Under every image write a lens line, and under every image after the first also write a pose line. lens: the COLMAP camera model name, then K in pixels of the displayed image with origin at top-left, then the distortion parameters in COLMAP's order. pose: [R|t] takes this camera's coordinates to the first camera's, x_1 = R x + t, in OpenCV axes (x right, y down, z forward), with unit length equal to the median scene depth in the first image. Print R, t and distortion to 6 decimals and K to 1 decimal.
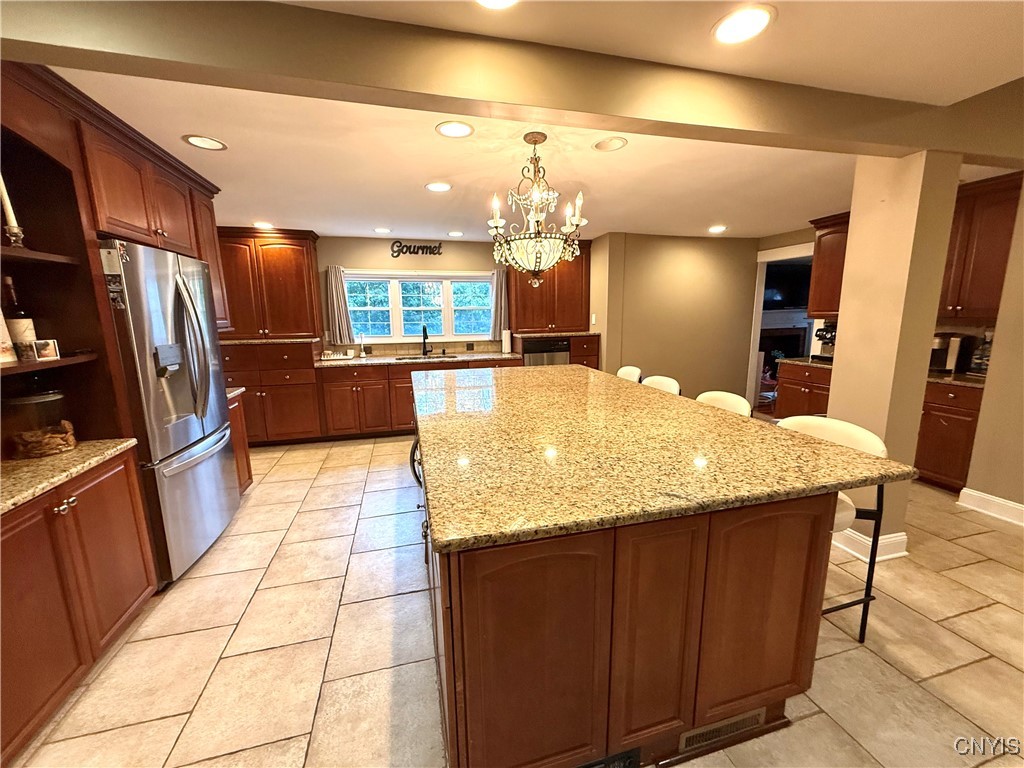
lens RADIAL K [[409.4, 0, 512.3], [0, 409.4, 384.8], [0, 0, 1]] dist [-0.000137, 0.000926]
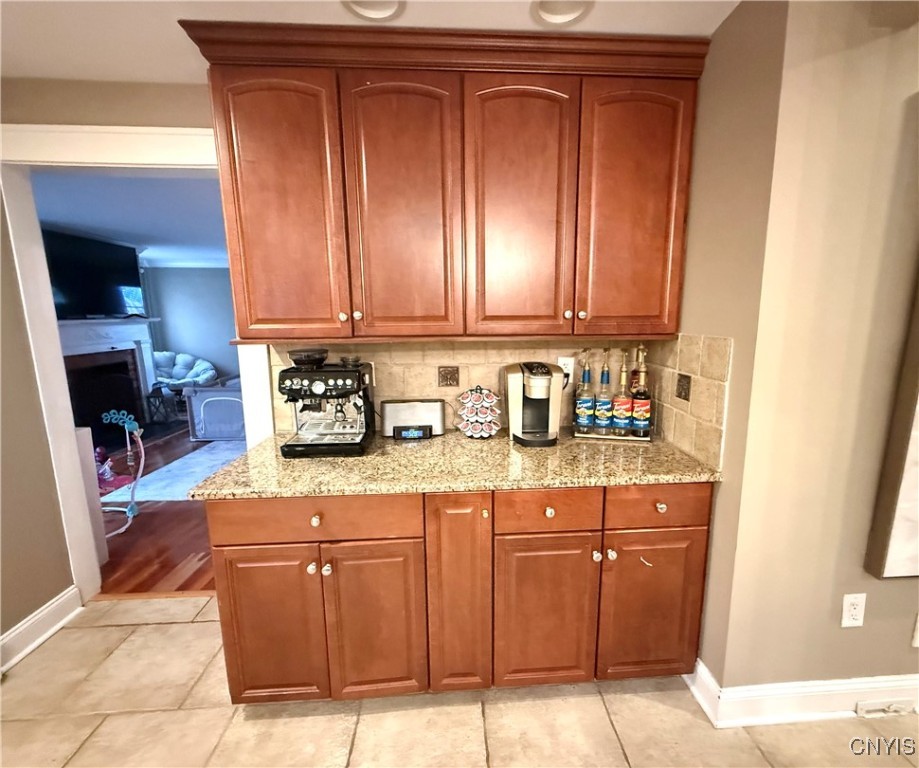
lens RADIAL K [[409.4, 0, 483.2], [0, 409.4, 382.0], [0, 0, 1]] dist [-0.000704, -0.000209]
pose [[0.190448, -0.138518, 0.971876, 0.508854], [0.173182, 0.979209, 0.105627, -0.156753], [-0.966301, 0.148195, 0.210477, 0.886510]]
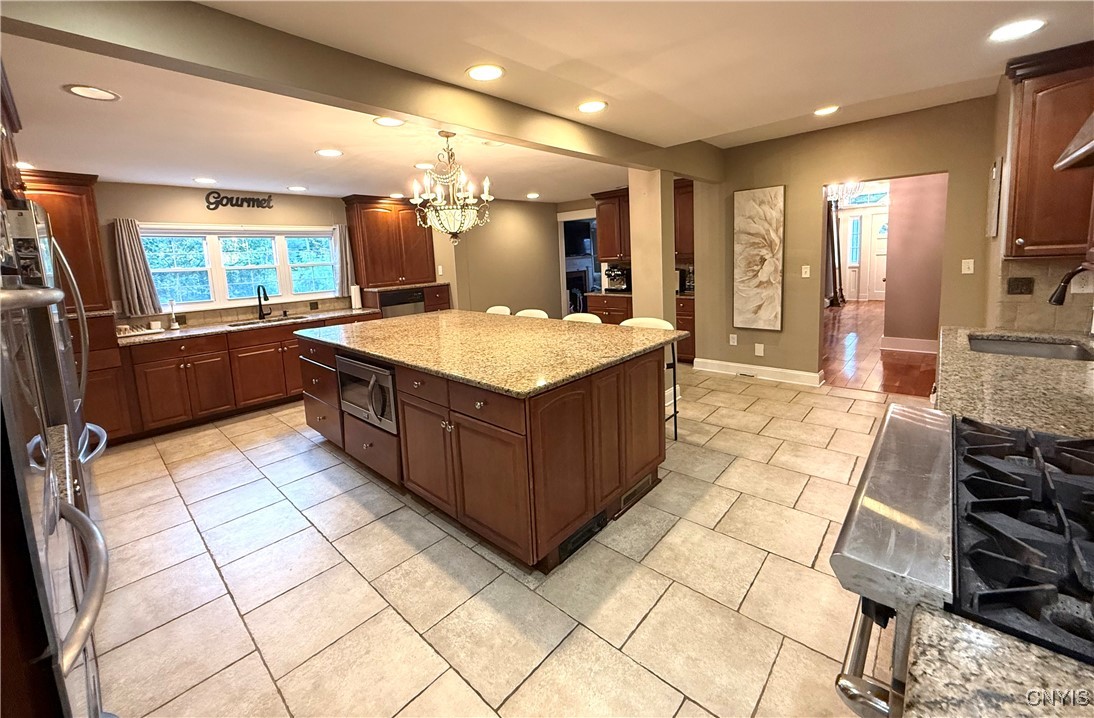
lens RADIAL K [[436.5, 0, 549.3], [0, 436.5, 307.2], [0, 0, 1]] dist [-0.003501, -0.000313]
pose [[0.840216, -0.090083, 0.534717, -0.262363], [0.130734, 0.990669, -0.038528, 0.026836], [-0.526257, 0.102278, 0.844152, -0.168405]]
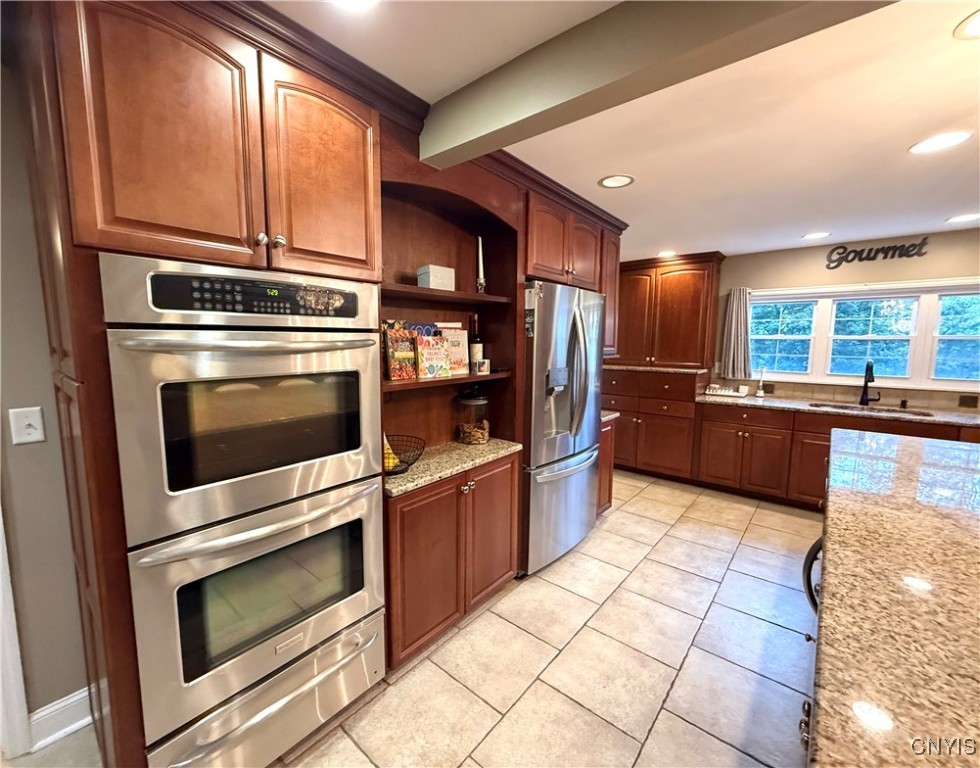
lens RADIAL K [[410.1, 0, 465.9], [0, 410.1, 385.3], [0, 0, 1]] dist [0.000626, -0.001023]
pose [[0.550057, 0.102920, -0.828761, -0.018660], [-0.156330, 0.987524, 0.018879, -0.017992], [0.820365, 0.119176, 0.559285, 0.088557]]
